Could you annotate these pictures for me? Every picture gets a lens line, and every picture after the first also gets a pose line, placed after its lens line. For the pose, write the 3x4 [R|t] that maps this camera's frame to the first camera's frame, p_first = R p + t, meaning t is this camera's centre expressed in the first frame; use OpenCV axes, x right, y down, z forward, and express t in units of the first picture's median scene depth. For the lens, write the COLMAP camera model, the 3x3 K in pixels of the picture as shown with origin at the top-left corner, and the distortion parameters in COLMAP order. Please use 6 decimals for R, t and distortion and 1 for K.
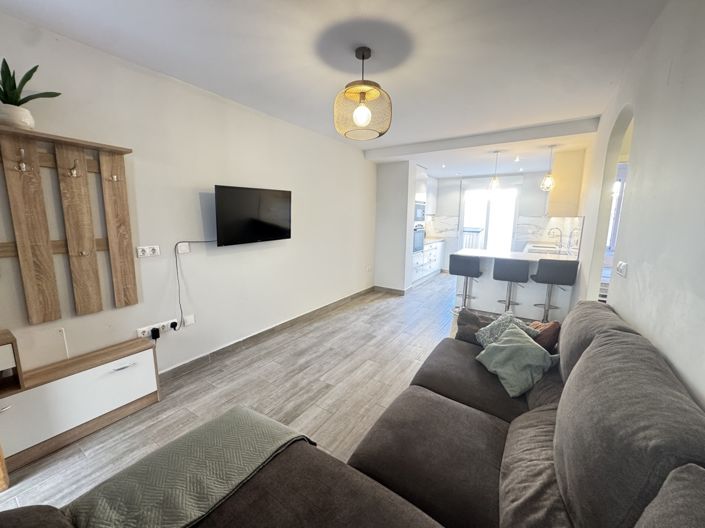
lens RADIAL K [[281.6, 0, 349.4], [0, 281.6, 260.5], [0, 0, 1]] dist [-0.002920, -0.000155]
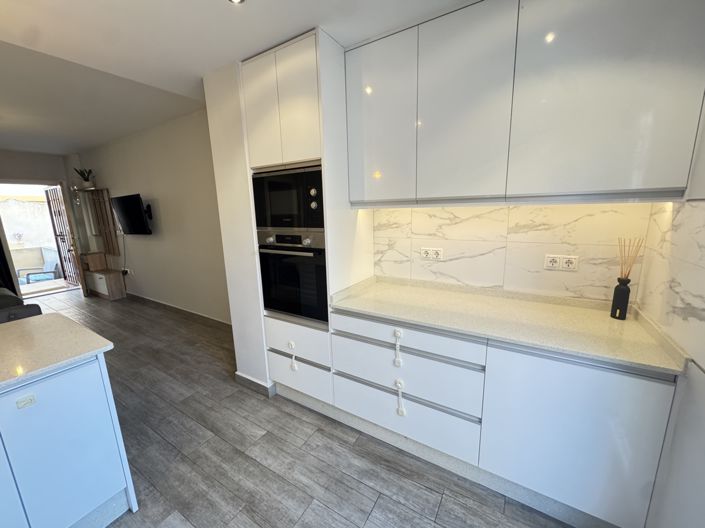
lens RADIAL K [[281.6, 0, 352.3], [0, 281.6, 262.9], [0, 0, 1]] dist [-0.002920, -0.000155]
pose [[0.022616, 0.169396, -0.985288, 0.780999], [-0.129226, 0.977768, 0.165137, -0.209242], [0.991357, 0.123590, 0.044004, 1.453977]]
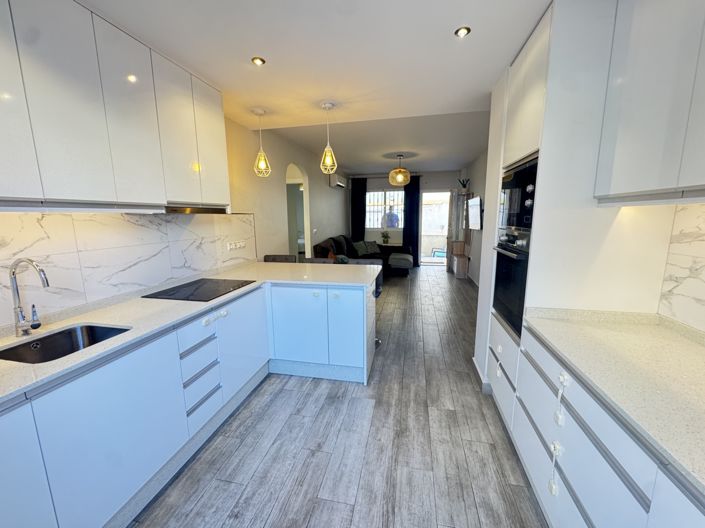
lens RADIAL K [[281.6, 0, 353.0], [0, 281.6, 264.1], [0, 0, 1]] dist [-0.002920, -0.000155]
pose [[-0.934499, 0.050928, -0.352303, 0.700155], [-0.061910, 0.951376, 0.301748, -0.240532], [0.350540, 0.303794, -0.885907, 1.697872]]
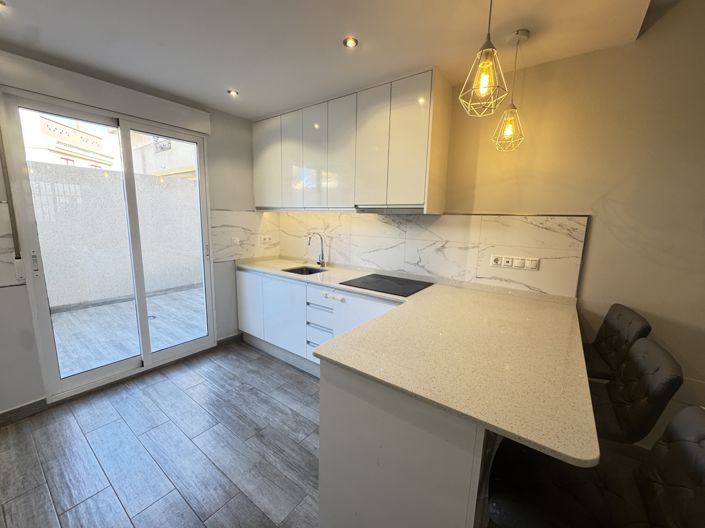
lens RADIAL K [[281.6, 0, 351.0], [0, 281.6, 265.7], [0, 0, 1]] dist [-0.002920, -0.000155]
pose [[0.065222, -0.176035, 0.982221, 0.186733], [0.126173, 0.977871, 0.166877, -0.151507], [-0.989862, 0.113046, 0.085989, 1.122041]]
